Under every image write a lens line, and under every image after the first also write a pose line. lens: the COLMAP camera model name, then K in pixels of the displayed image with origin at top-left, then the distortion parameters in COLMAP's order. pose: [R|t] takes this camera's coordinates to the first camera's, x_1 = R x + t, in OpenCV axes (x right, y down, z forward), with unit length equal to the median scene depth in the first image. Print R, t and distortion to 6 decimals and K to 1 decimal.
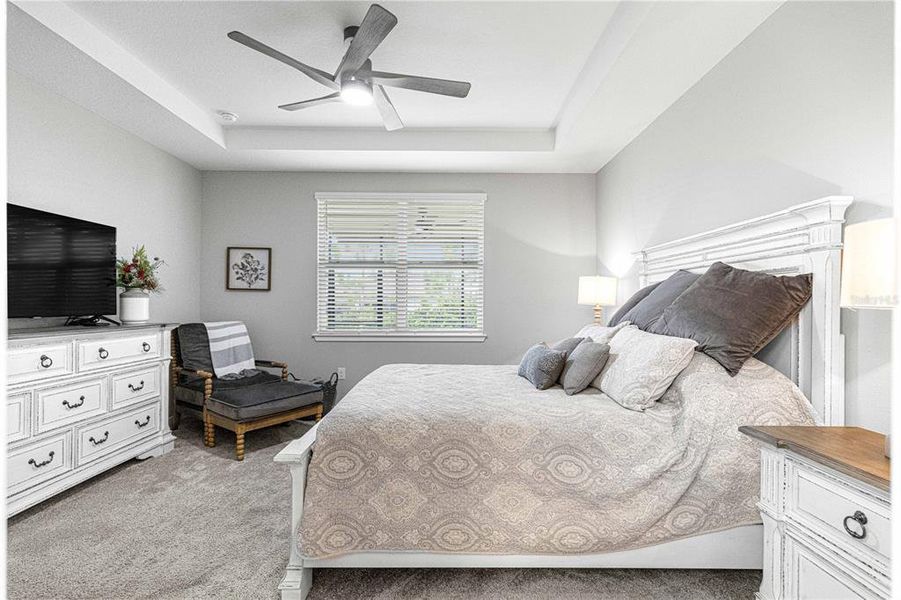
lens RADIAL K [[400.4, 0, 452.0], [0, 400.4, 304.8], [0, 0, 1]] dist [0.001970, -0.000564]
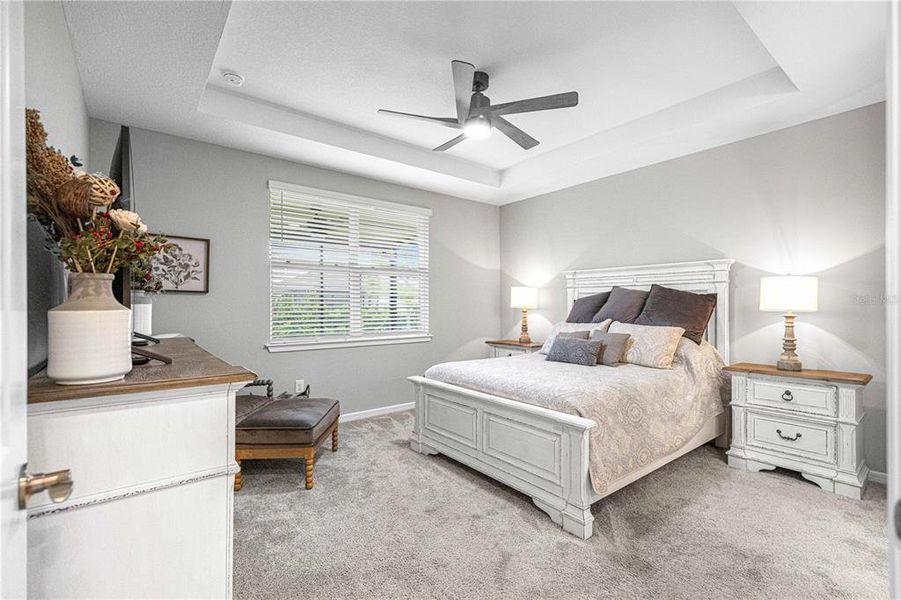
lens RADIAL K [[400.4, 0, 452.0], [0, 400.4, 304.8], [0, 0, 1]] dist [0.001970, -0.000564]
pose [[0.789255, -0.004270, 0.614051, -0.763989], [0.004888, 0.999988, 0.000670, -0.014227], [-0.614047, 0.002472, 0.789266, 0.101881]]
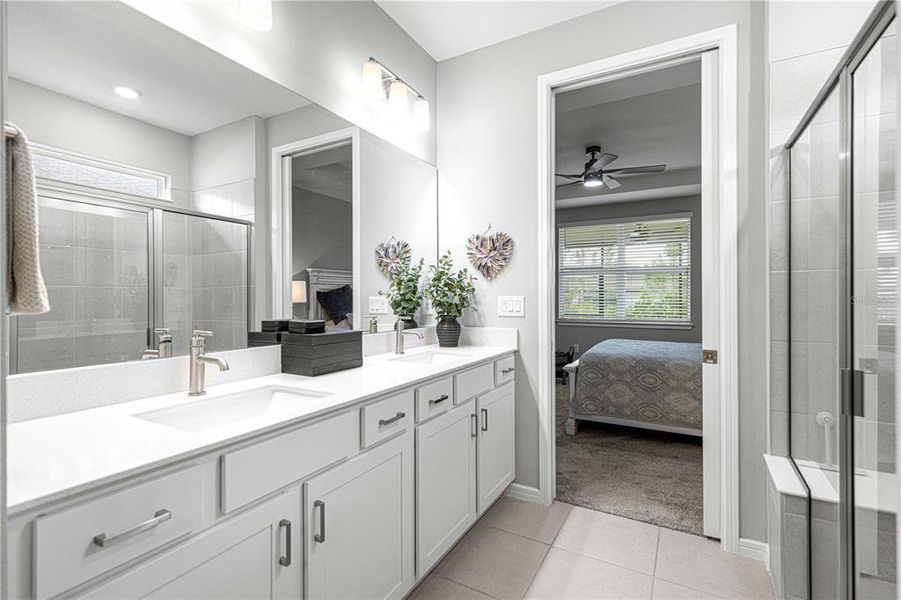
lens RADIAL K [[409.2, 0, 454.7], [0, 409.2, 296.0], [0, 0, 1]] dist [0.000316, -0.000519]
pose [[0.872902, -0.006402, -0.487854, 0.081003], [0.003606, 0.999971, -0.006671, -0.010308], [0.487883, 0.004064, 0.872900, -0.653567]]
